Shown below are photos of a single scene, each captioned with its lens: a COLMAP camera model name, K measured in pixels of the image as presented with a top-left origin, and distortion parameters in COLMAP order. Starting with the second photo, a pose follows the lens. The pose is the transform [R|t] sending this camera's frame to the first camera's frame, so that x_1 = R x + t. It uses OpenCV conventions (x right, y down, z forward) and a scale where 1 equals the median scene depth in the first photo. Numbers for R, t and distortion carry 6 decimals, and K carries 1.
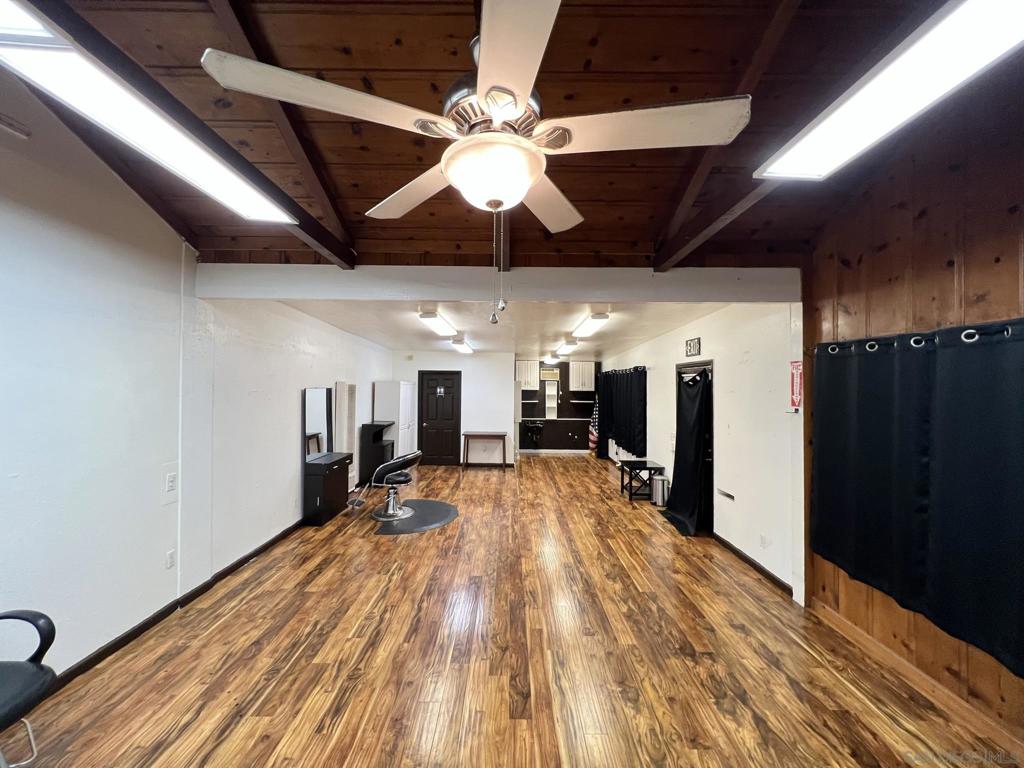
lens RADIAL K [[410.3, 0, 510.7], [0, 410.3, 381.6], [0, 0, 1]] dist [-0.002538, 0.001107]
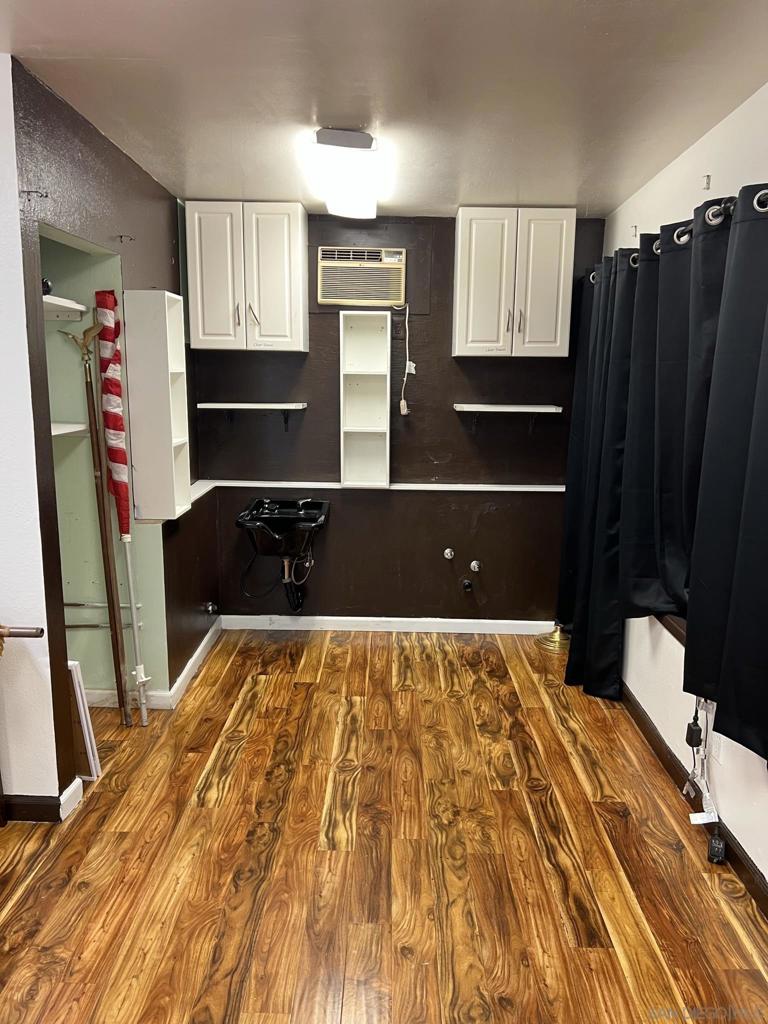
lens RADIAL K [[761.1, 0, 382.5], [0, 761.1, 512.7], [0, 0, 1]] dist [0.049647, -0.062391]
pose [[0.999869, 0.011545, -0.011347, 0.360527], [-0.009002, 0.979140, 0.202989, 0.069933], [0.013454, -0.202860, 0.979115, 1.890965]]
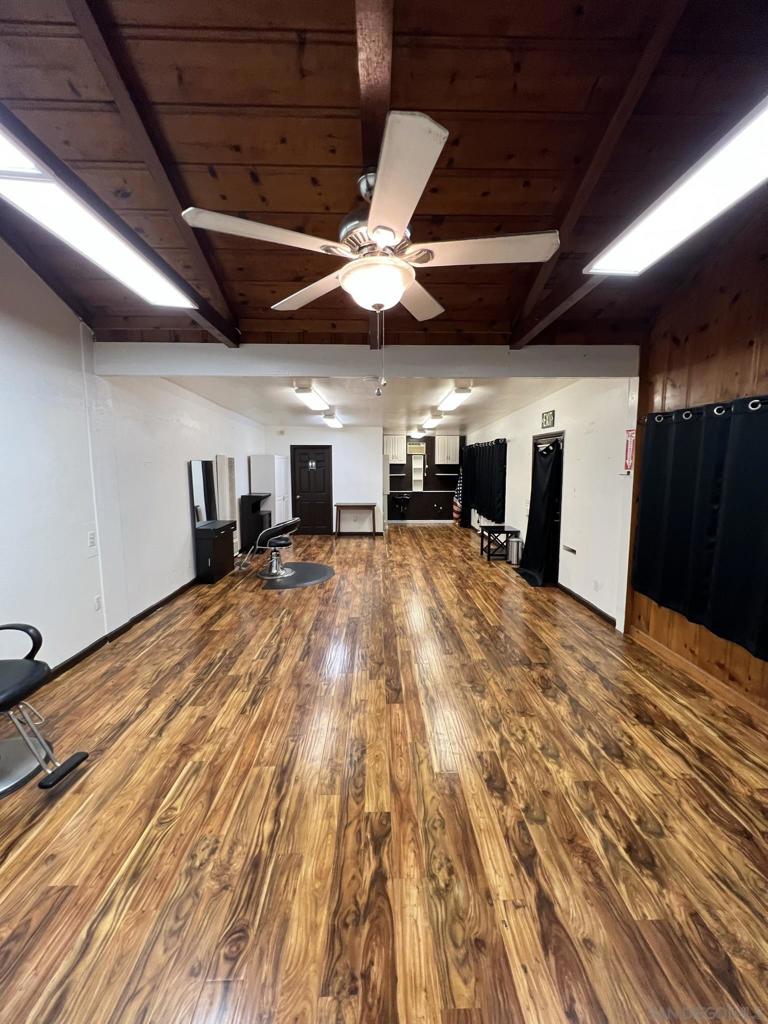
lens RADIAL K [[410.3, 0, 386.3], [0, 410.3, 510.2], [0, 0, 1]] dist [-0.002538, 0.001107]
pose [[0.999698, -0.011101, 0.021939, -0.015970], [0.008288, 0.992202, 0.124367, 0.024961], [-0.023148, -0.124148, 0.991994, -0.149392]]
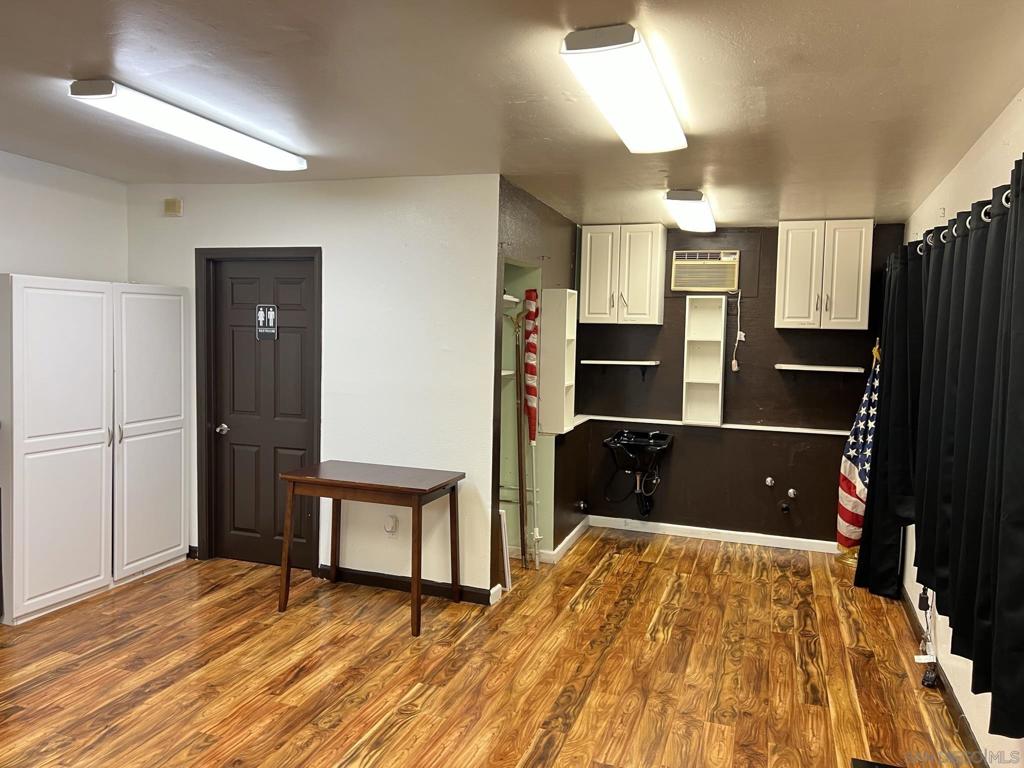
lens RADIAL K [[761.1, 0, 499.8], [0, 761.1, 387.1], [0, 0, 1]] dist [0.049647, -0.062391]
pose [[0.940088, 0.040974, -0.338461, 0.467841], [-0.010362, 0.995727, 0.091762, 0.052402], [0.340775, -0.082758, 0.936495, 1.406990]]
